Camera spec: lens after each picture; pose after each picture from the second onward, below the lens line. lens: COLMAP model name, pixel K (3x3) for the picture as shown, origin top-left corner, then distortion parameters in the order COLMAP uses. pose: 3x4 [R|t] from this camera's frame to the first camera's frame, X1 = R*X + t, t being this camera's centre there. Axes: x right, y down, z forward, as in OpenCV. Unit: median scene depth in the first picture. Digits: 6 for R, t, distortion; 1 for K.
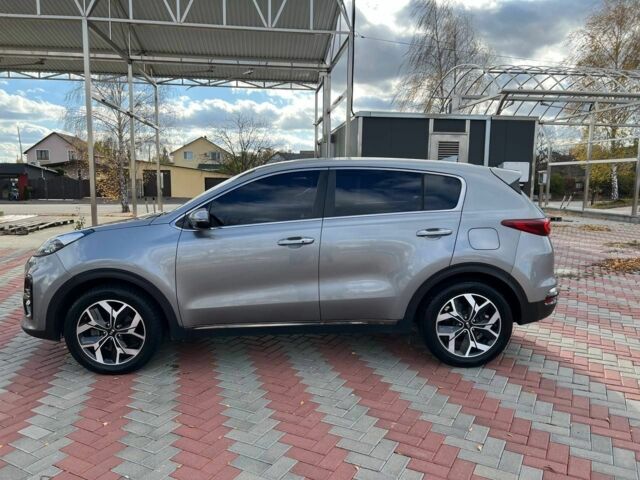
lens RADIAL K [[484.0, 0, 316.0], [0, 484.0, 239.2], [0, 0, 1]] dist [0.038786, -0.004094]
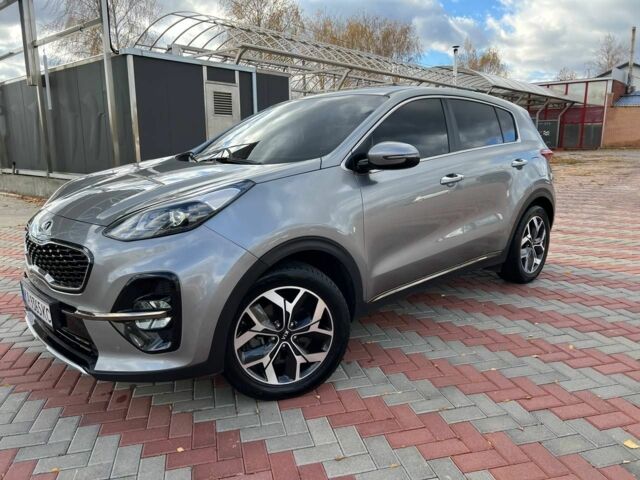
lens RADIAL K [[493.1, 0, 320.4], [0, 493.1, 232.0], [0, 0, 1]] dist [0.000062, 0.001943]
pose [[0.742368, -0.132418, 0.656776, -0.801409], [0.094762, 0.991172, 0.092726, -0.003993], [-0.663257, -0.006599, 0.748363, 0.476261]]
